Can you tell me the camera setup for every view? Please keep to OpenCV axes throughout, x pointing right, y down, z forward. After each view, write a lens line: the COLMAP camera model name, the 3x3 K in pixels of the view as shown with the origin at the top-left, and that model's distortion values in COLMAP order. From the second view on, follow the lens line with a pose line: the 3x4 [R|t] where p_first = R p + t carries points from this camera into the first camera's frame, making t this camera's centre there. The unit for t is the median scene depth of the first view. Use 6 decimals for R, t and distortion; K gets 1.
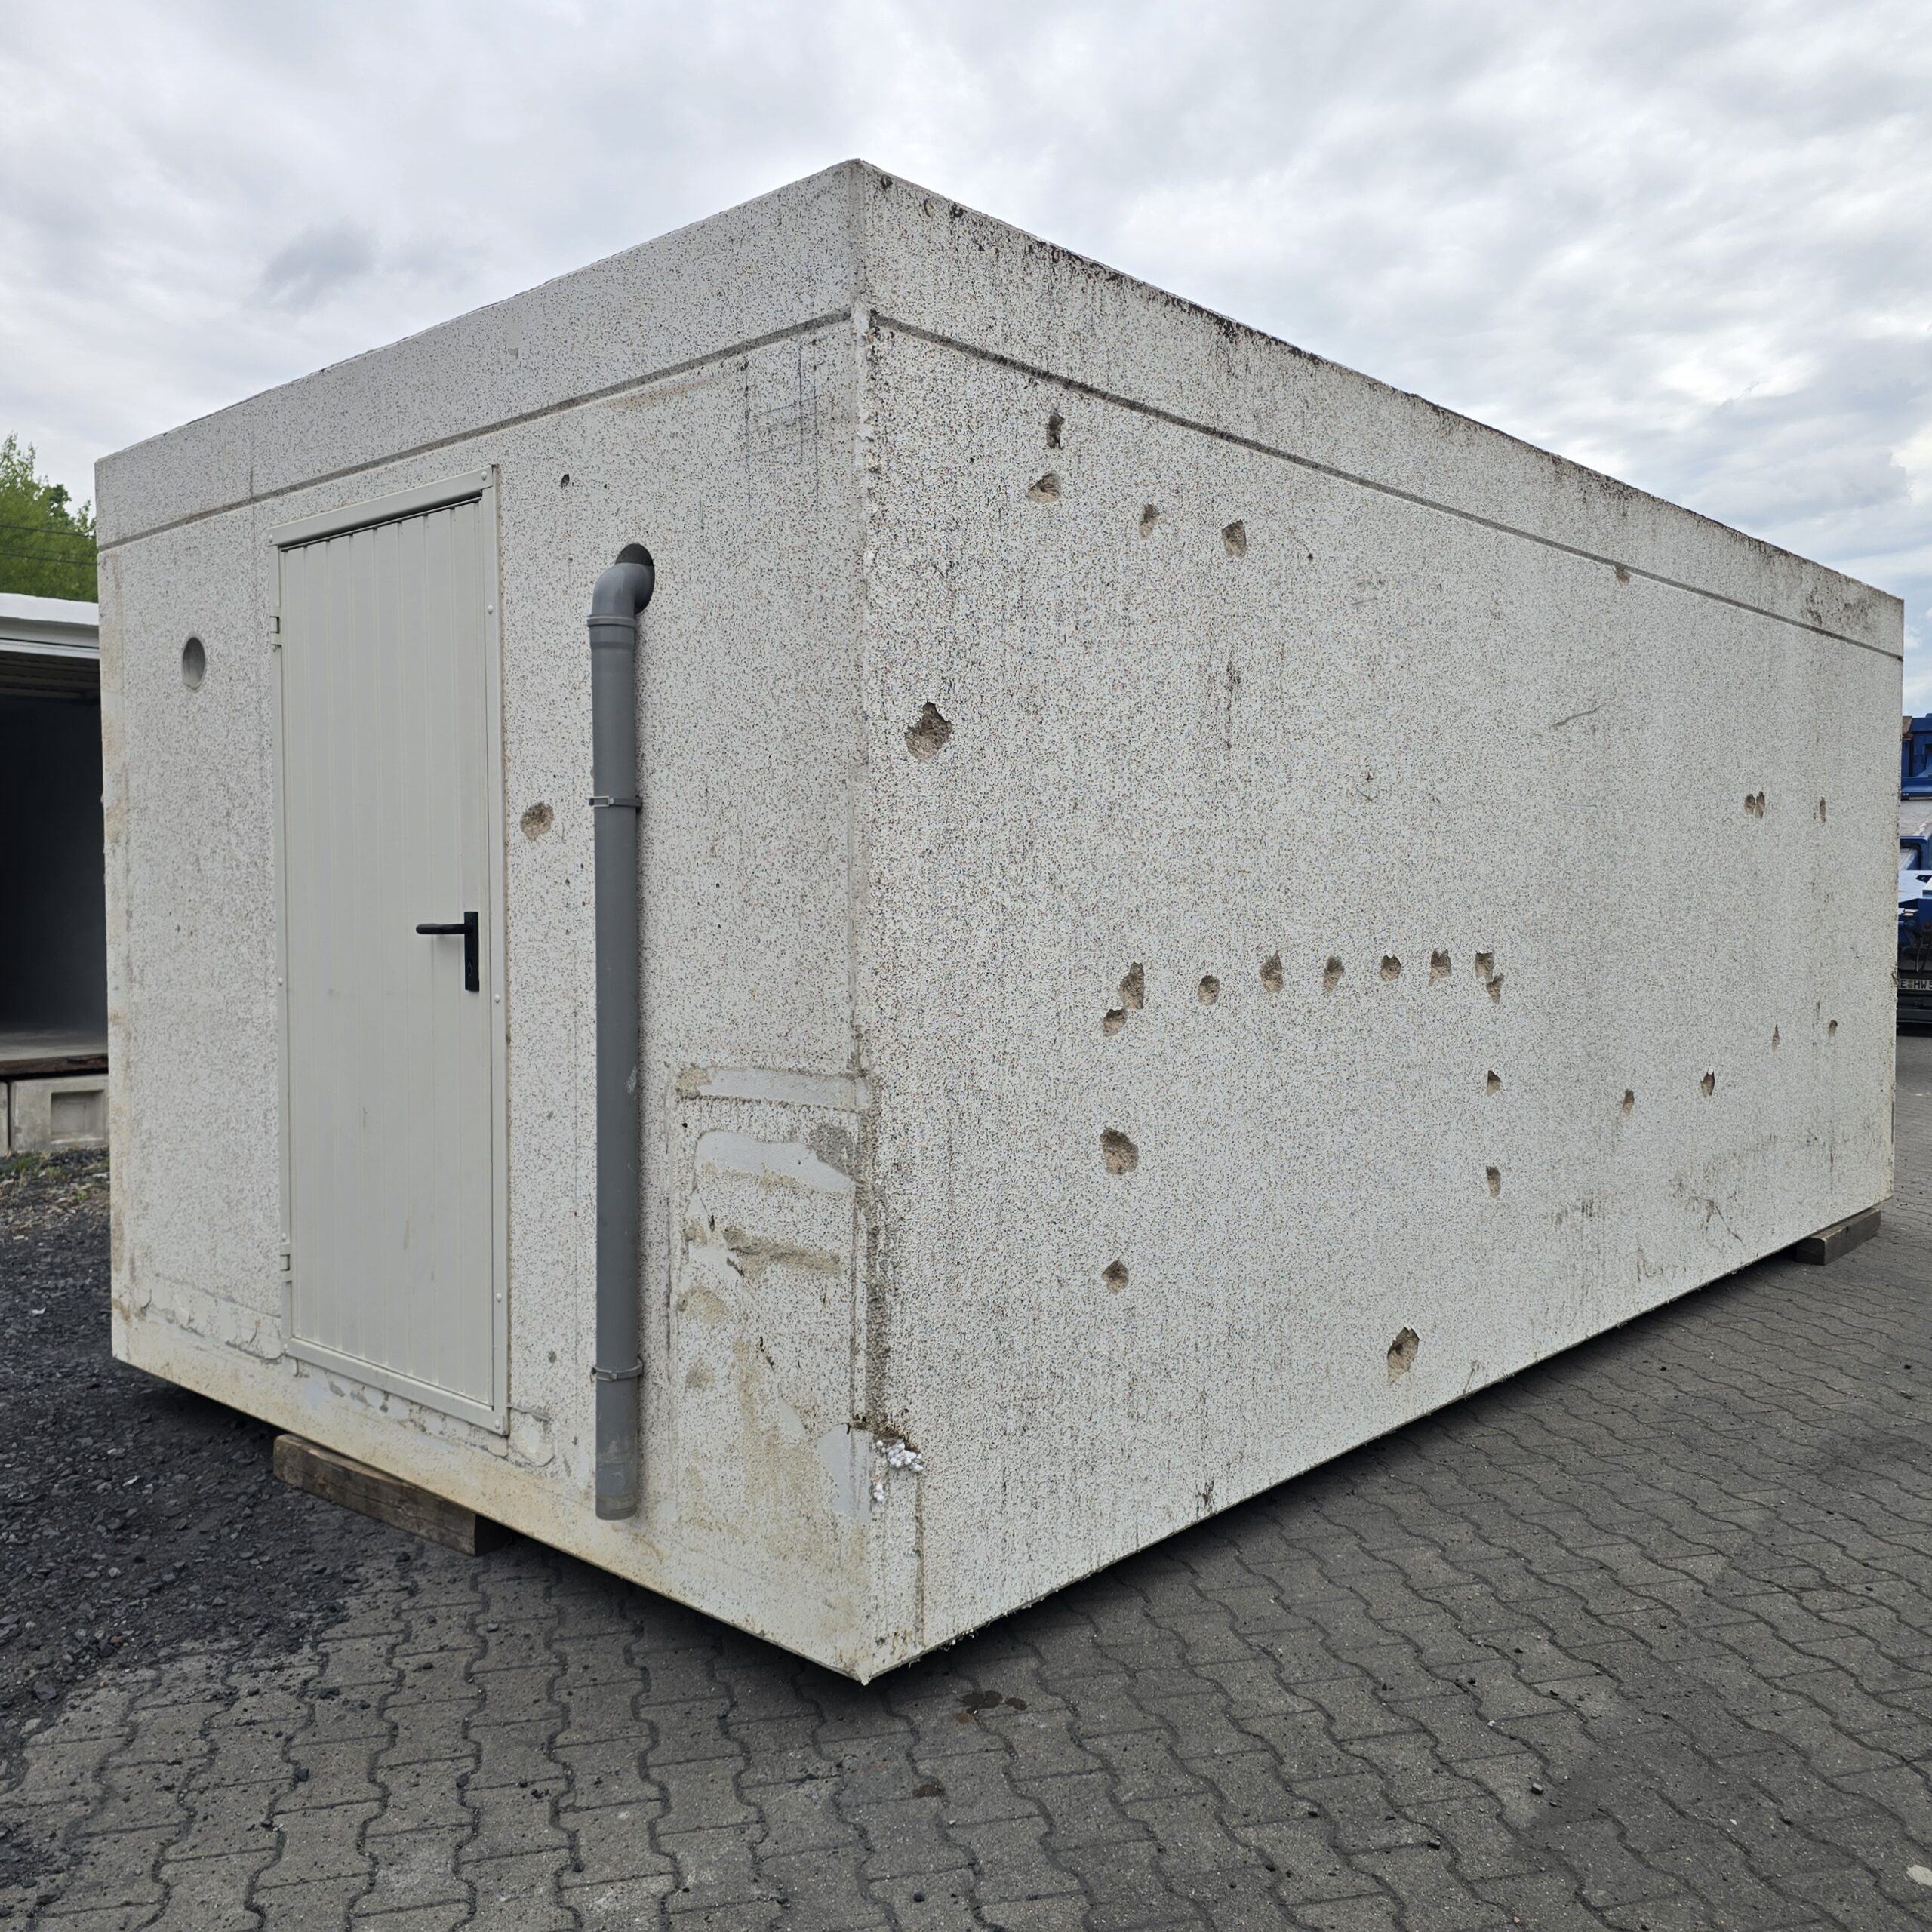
lens RADIAL K [[1730.0, 0, 973.7], [0, 1730.0, 953.7], [0, 0, 1]] dist [0.065494, -0.054180]
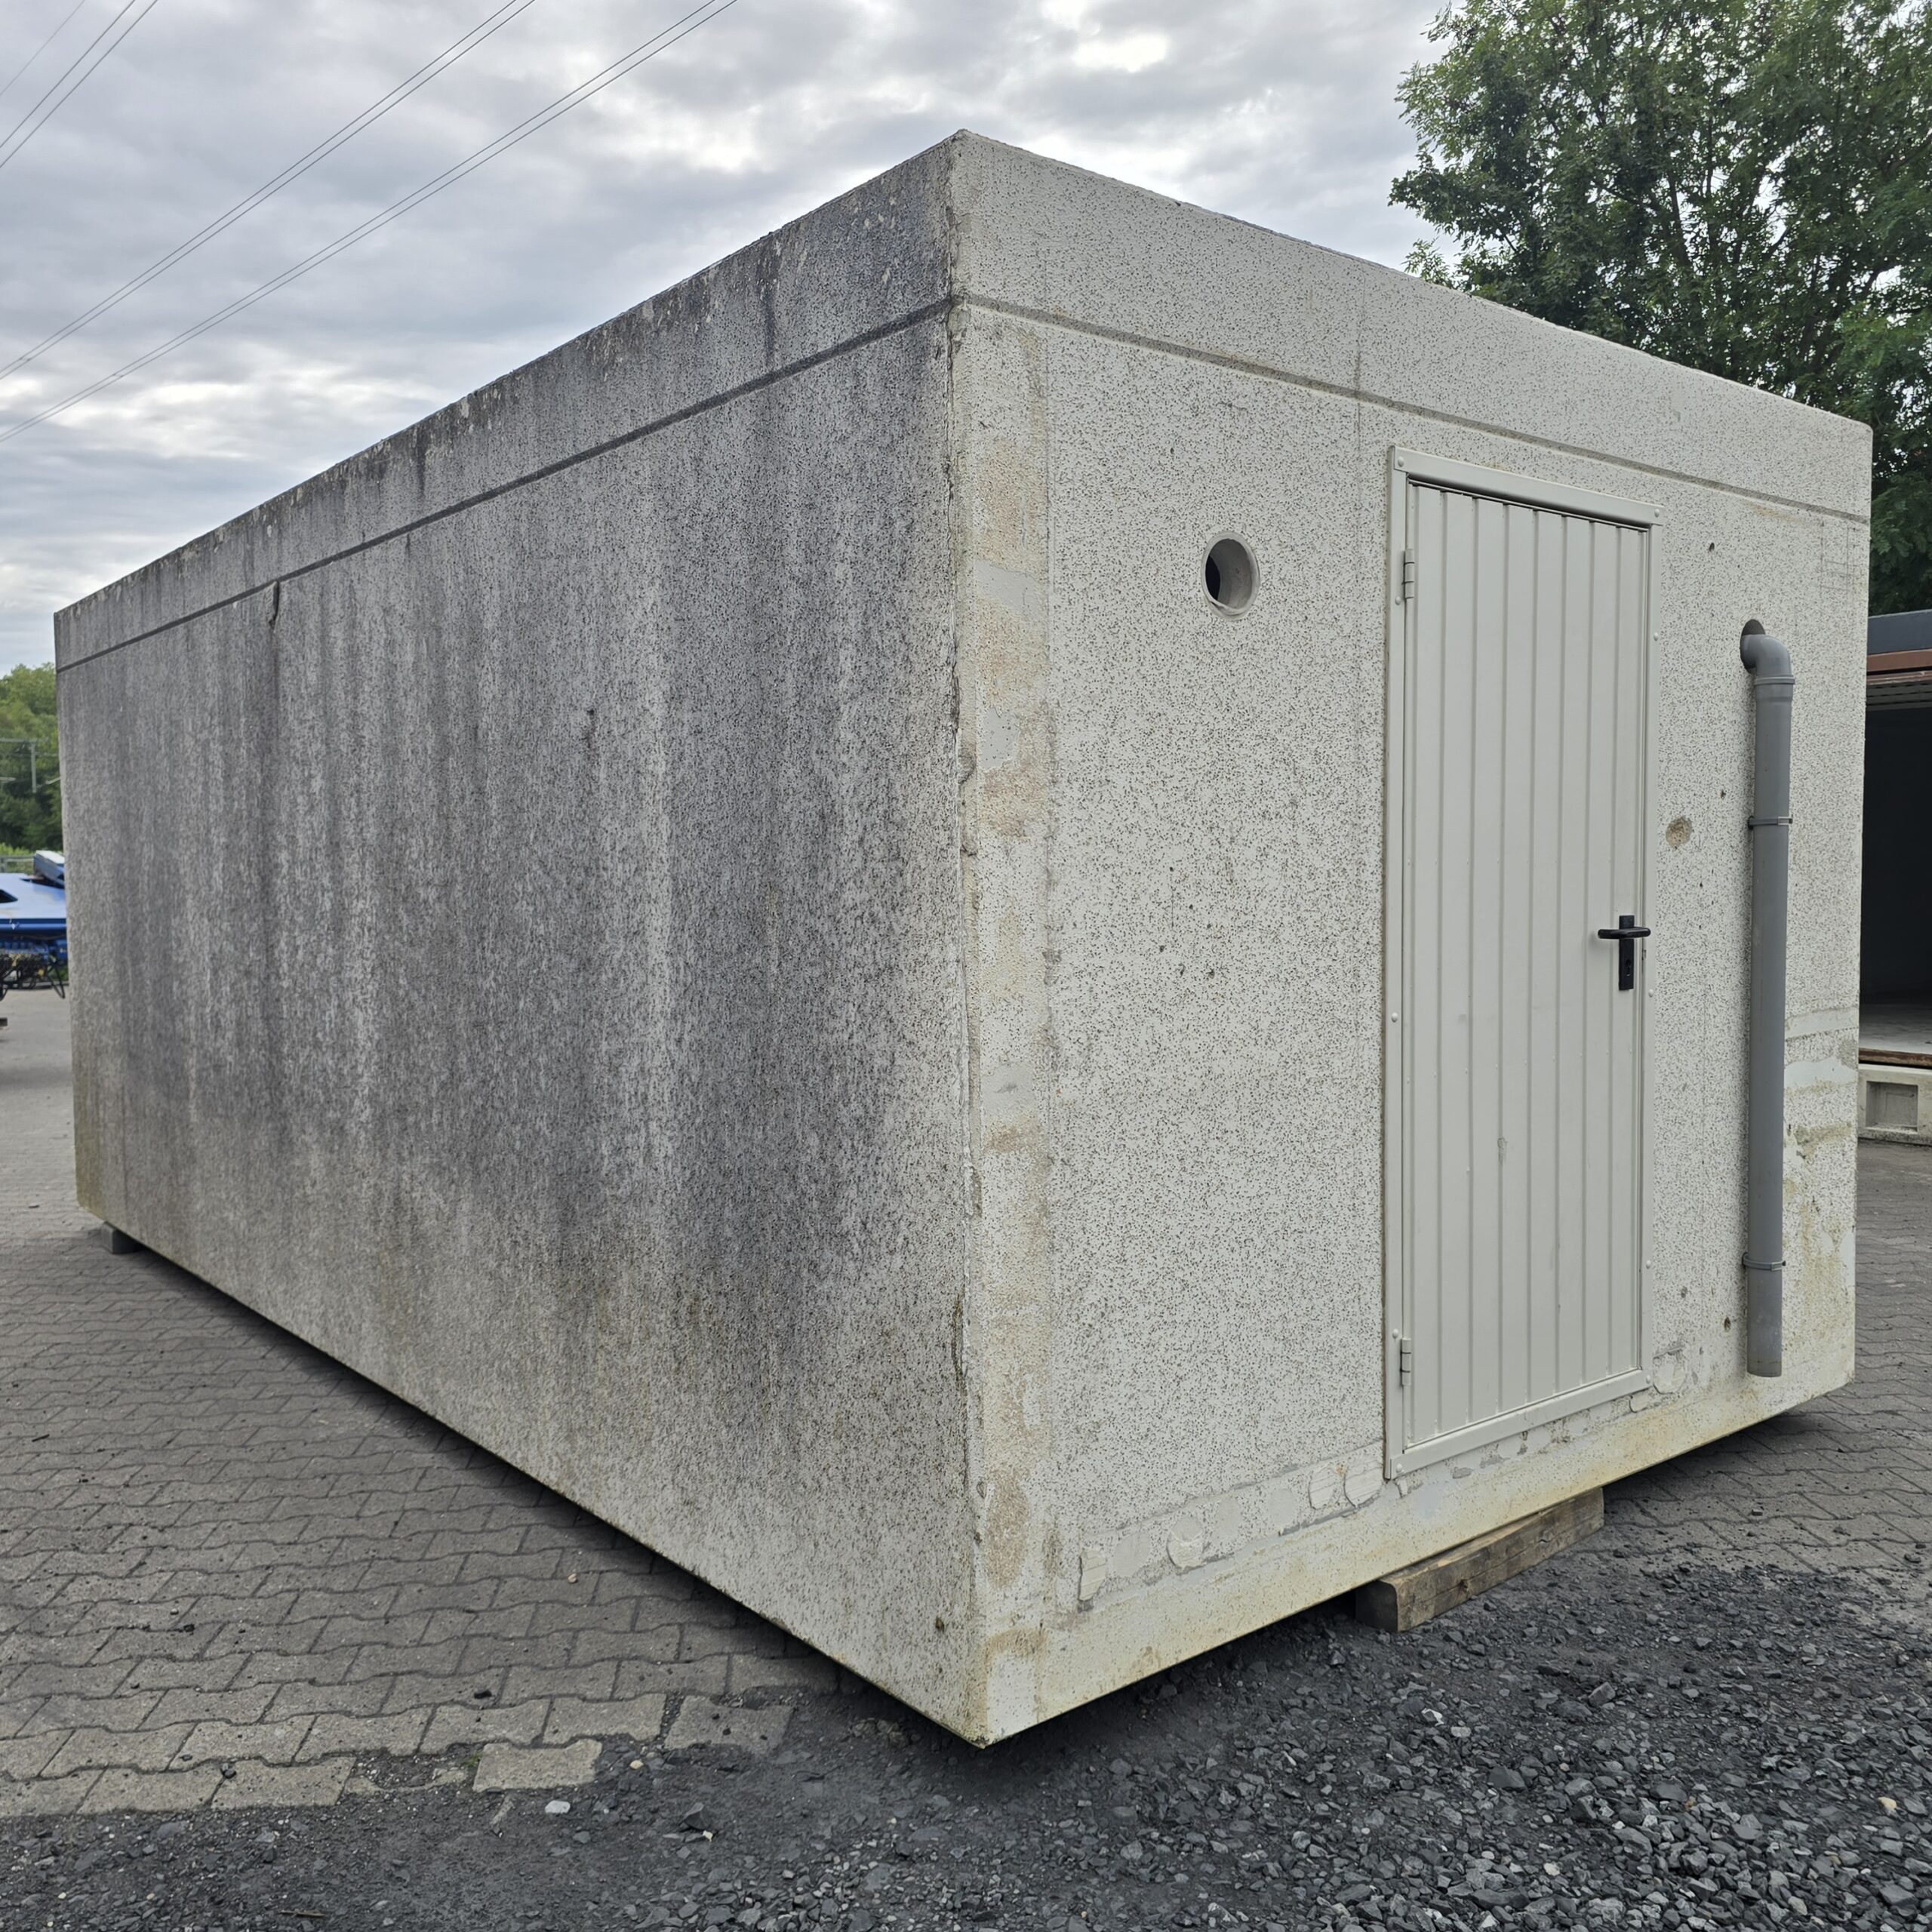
lens RADIAL K [[1730.0, 0, 973.1], [0, 1730.0, 969.5], [0, 0, 1]] dist [0.065494, -0.054180]
pose [[0.149726, -0.060036, 0.986903, -1.396299], [0.047088, 0.997455, 0.053534, -0.066887], [-0.987606, 0.038456, 0.152172, 1.229809]]
